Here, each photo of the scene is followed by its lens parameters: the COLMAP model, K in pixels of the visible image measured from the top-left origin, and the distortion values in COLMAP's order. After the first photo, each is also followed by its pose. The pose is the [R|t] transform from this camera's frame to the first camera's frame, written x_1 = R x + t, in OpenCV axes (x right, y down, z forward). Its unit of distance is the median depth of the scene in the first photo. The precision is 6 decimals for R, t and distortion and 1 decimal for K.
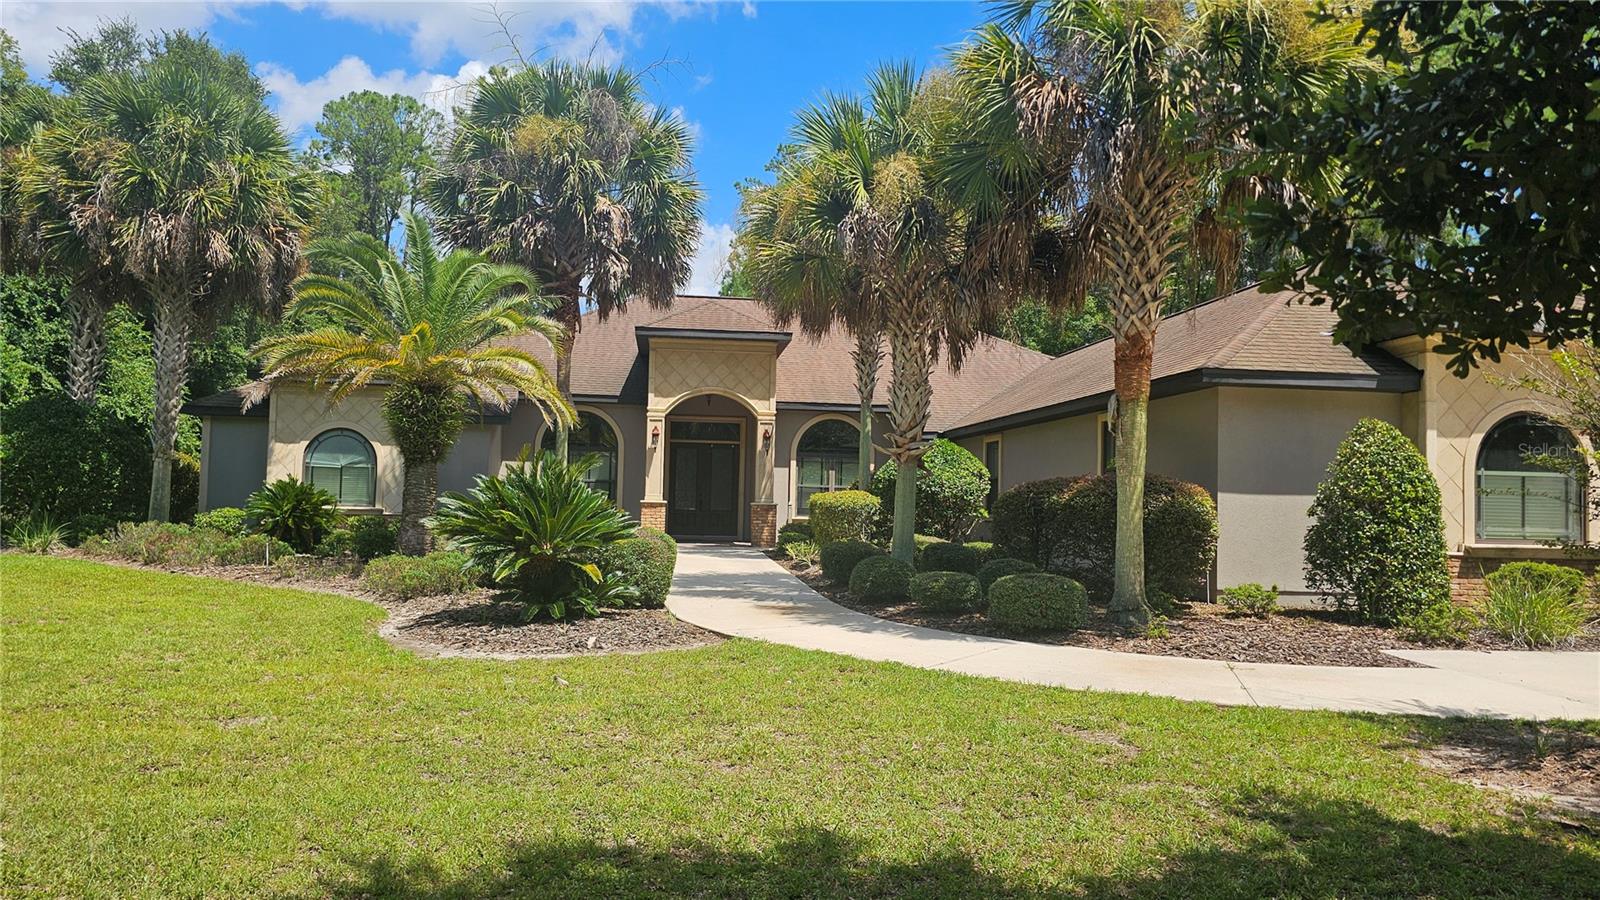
lens RADIAL K [[1102.0, 0, 800.0], [0, 1102.0, 450.0], [0, 0, 1]] dist [-0.000932, -0.000743]
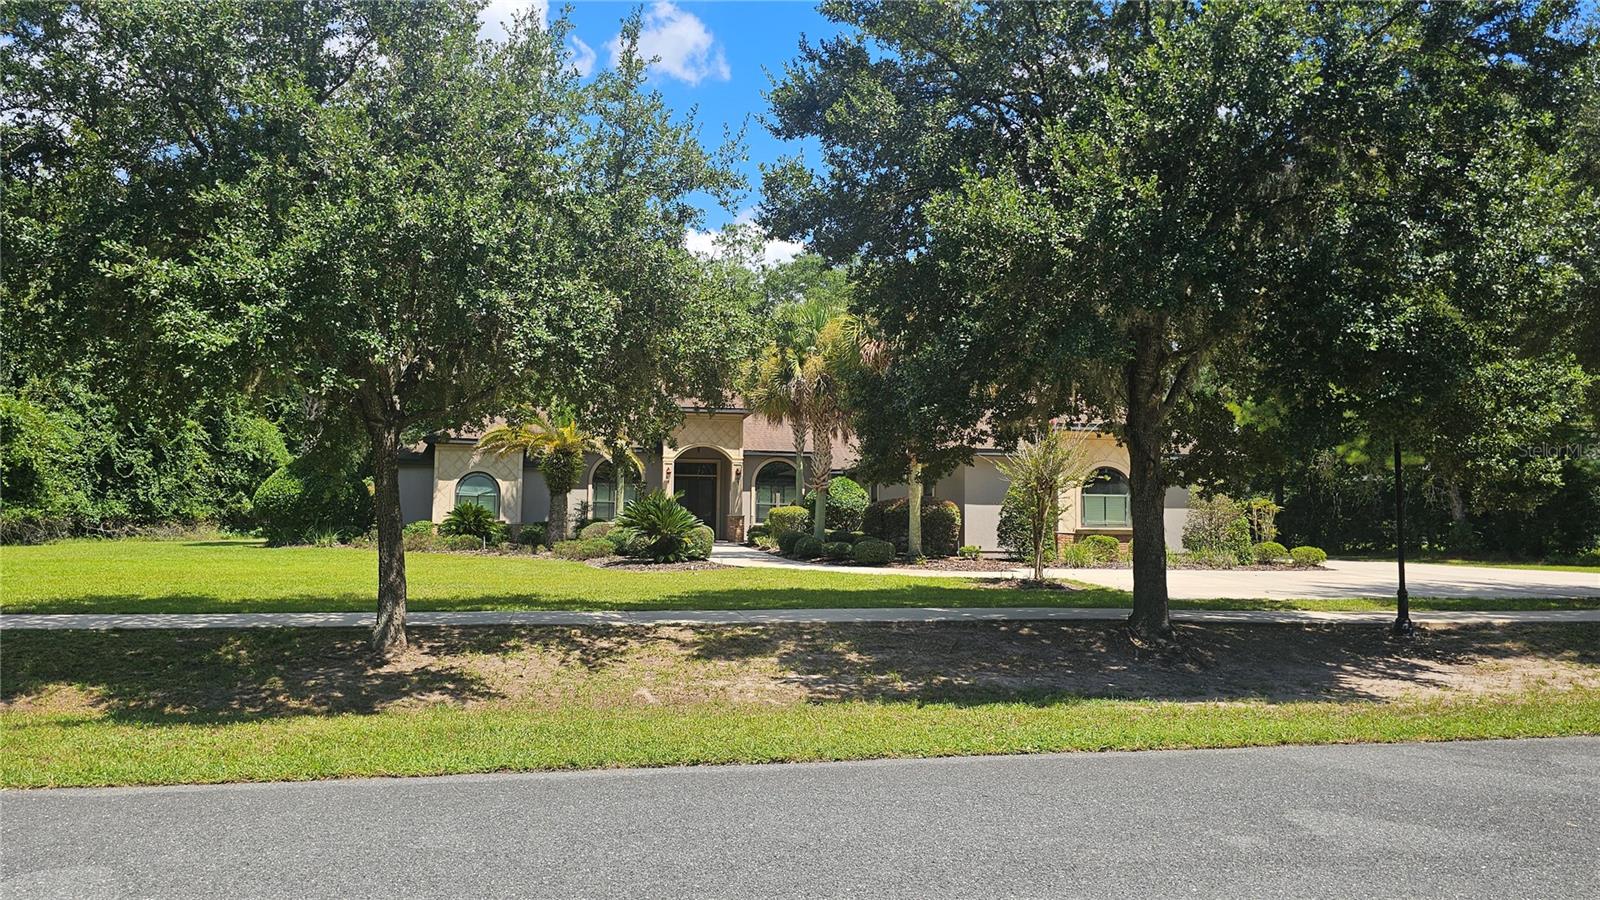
lens RADIAL K [[1102.0, 0, 800.0], [0, 1102.0, 450.0], [0, 0, 1]] dist [-0.000932, -0.000743]
pose [[0.997945, -0.007882, 0.063591, -0.053114], [0.008731, 0.999876, -0.013083, -0.030317], [-0.063480, 0.013612, 0.997890, -0.777077]]
